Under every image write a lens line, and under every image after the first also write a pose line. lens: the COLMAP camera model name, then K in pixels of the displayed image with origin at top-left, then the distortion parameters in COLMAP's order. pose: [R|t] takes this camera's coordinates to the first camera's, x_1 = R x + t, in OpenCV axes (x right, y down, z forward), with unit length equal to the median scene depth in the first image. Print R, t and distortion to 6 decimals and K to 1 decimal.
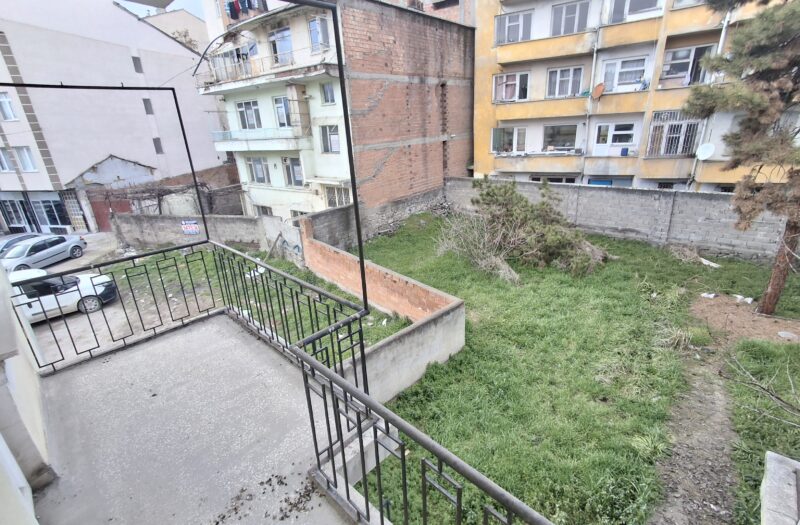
lens RADIAL K [[361.4, 0, 391.9], [0, 361.4, 260.0], [0, 0, 1]] dist [-0.012195, 0.008121]
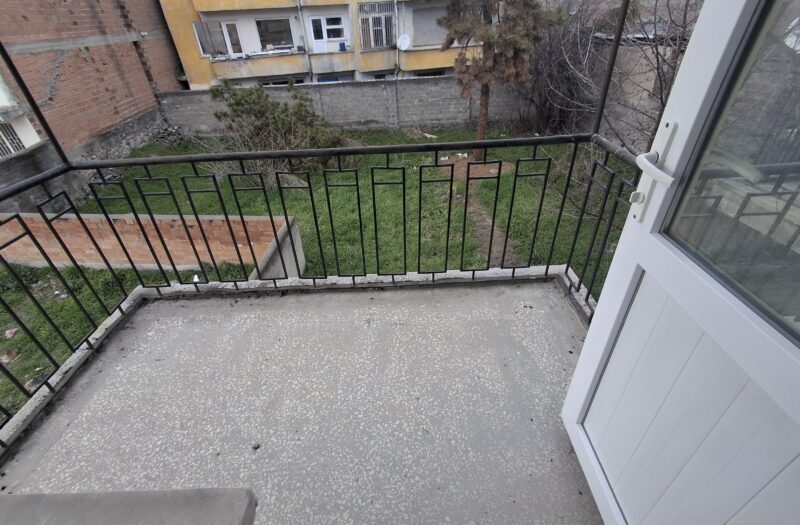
lens RADIAL K [[361.4, 0, 391.9], [0, 361.4, 260.0], [0, 0, 1]] dist [-0.012195, 0.008121]
pose [[0.701971, -0.381408, 0.601468, -0.120228], [0.253396, 0.923007, 0.289568, 0.006786], [-0.665603, -0.050859, 0.744571, 0.085297]]
